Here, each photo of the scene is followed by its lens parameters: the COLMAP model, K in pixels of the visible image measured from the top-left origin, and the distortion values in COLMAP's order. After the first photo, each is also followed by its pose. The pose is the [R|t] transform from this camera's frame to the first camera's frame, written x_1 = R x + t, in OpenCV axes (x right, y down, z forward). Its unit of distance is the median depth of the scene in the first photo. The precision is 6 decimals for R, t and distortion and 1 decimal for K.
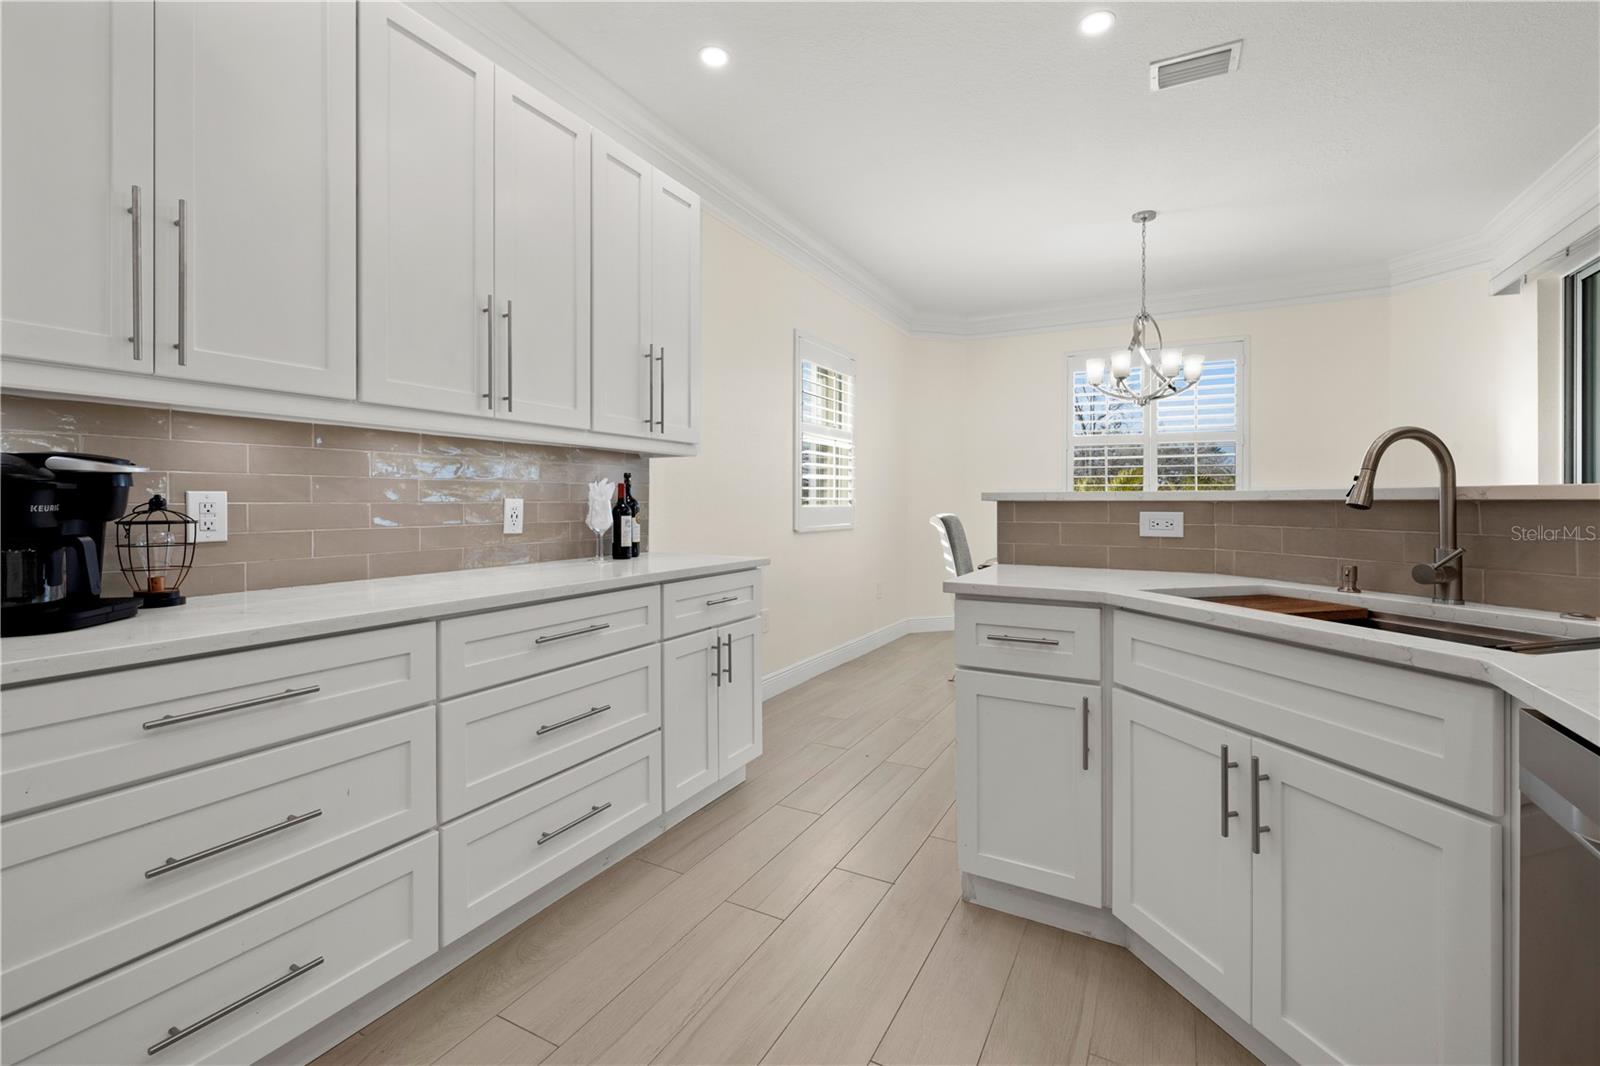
lens RADIAL K [[687.1, 0, 797.9], [0, 687.1, 497.5], [0, 0, 1]] dist [-0.000310, 0.000055]
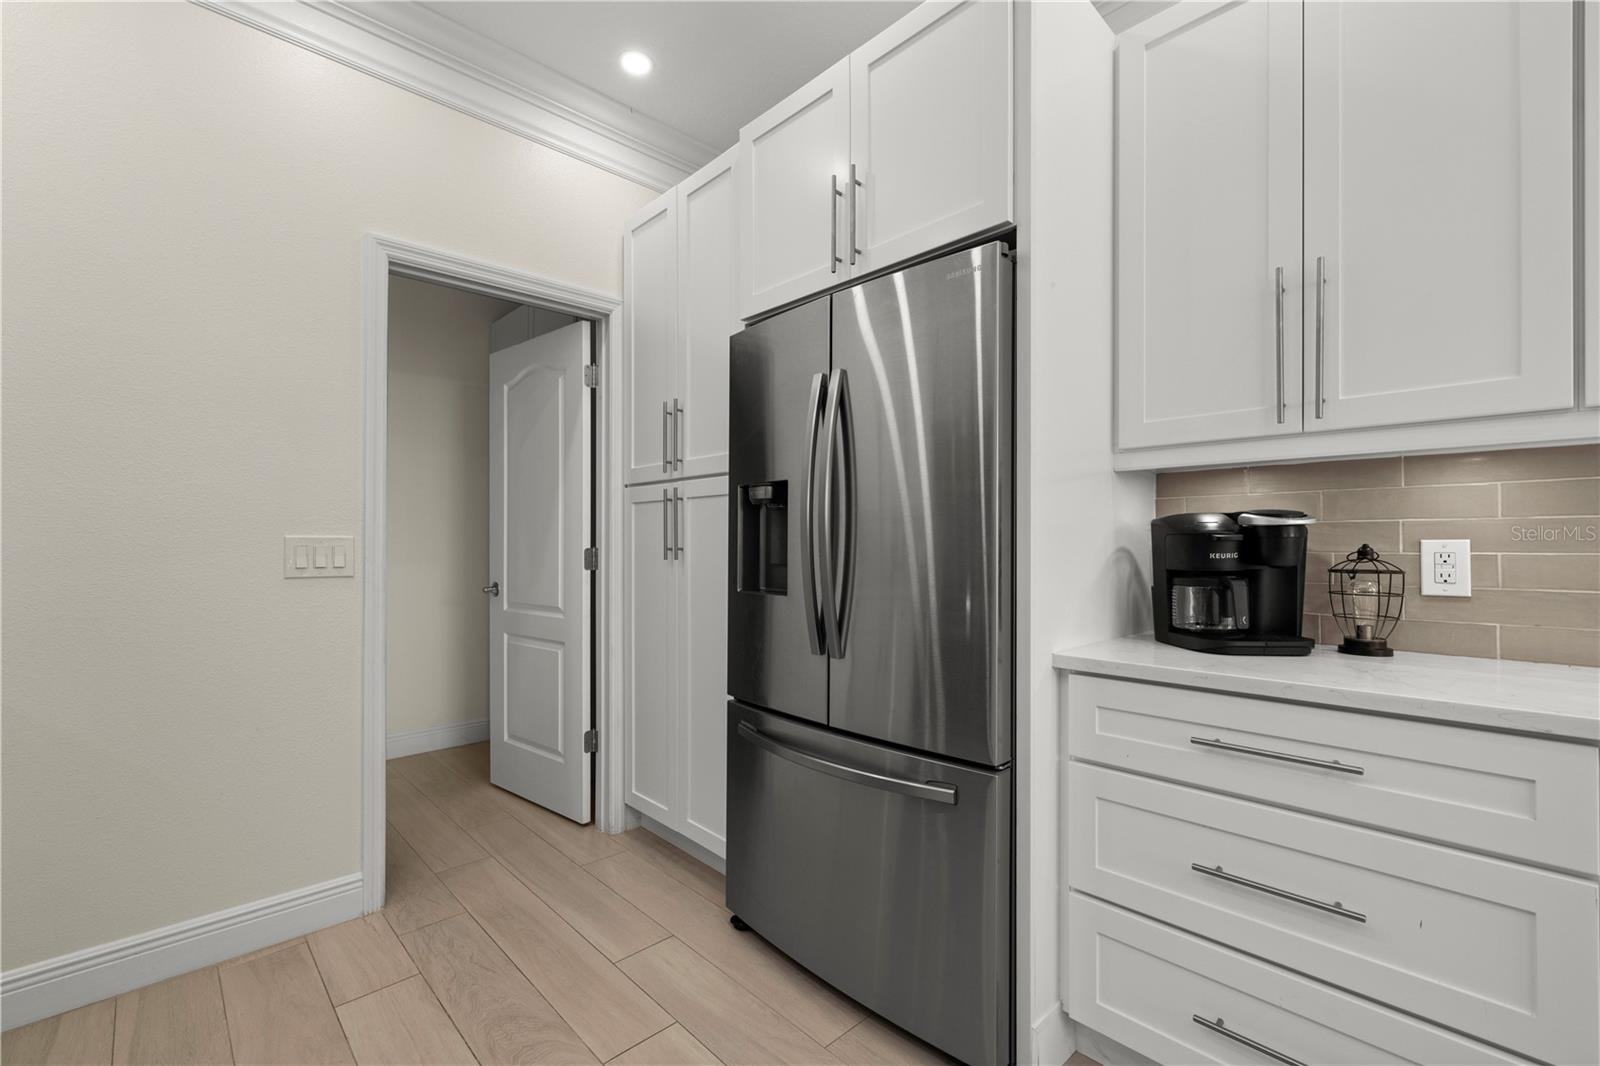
lens RADIAL K [[687.1, 0, 796.0], [0, 687.1, 534.7], [0, 0, 1]] dist [-0.000310, 0.000055]
pose [[-0.302732, -0.015711, -0.952946, 0.288828], [0.002865, 0.999845, -0.017394, -0.002849], [0.953072, -0.007996, -0.302639, 0.513285]]
